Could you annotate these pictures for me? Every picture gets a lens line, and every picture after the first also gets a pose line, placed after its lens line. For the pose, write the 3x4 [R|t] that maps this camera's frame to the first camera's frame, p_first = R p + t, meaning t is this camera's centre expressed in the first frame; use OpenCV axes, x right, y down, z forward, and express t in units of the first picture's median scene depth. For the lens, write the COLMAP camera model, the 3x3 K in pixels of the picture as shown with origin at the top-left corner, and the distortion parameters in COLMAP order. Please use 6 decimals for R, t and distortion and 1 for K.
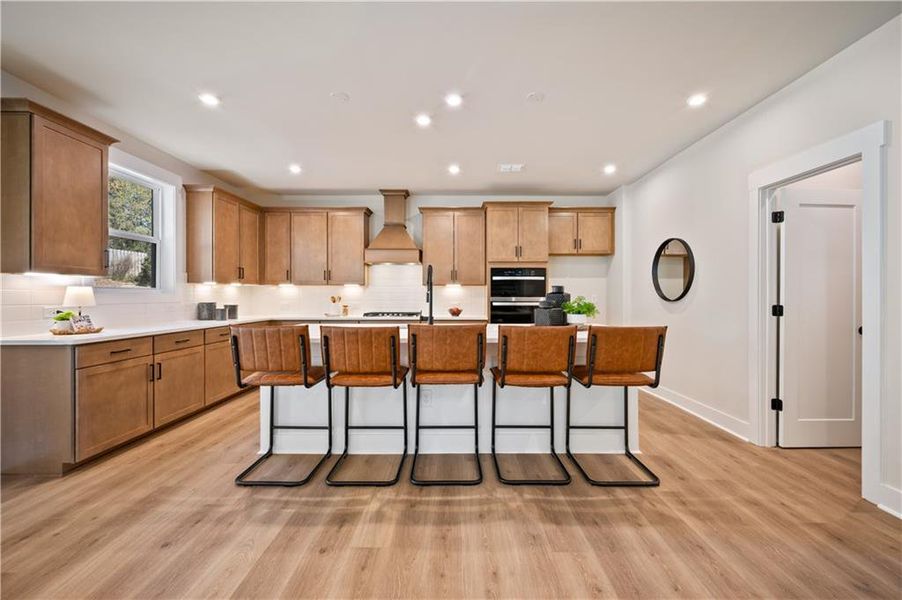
lens RADIAL K [[361.9, 0, 449.6], [0, 361.9, 297.2], [0, 0, 1]] dist [-0.000234, -0.001207]
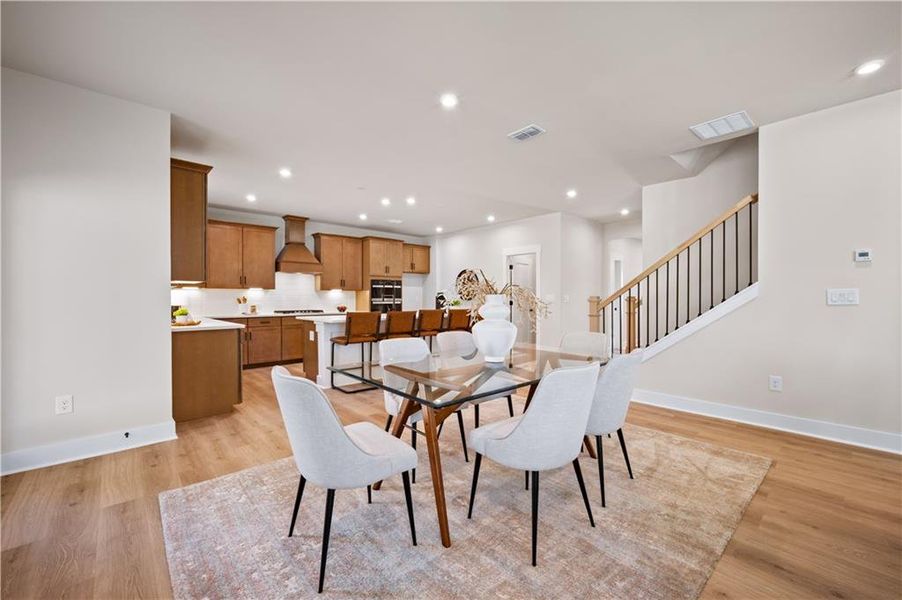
lens RADIAL K [[361.9, 0, 450.5], [0, 361.9, 295.9], [0, 0, 1]] dist [-0.000234, -0.001207]
pose [[0.736562, 0.002465, 0.676366, -0.799224], [0.003749, 0.999963, -0.007726, 0.002662], [-0.676360, 0.008226, 0.736525, -0.424175]]
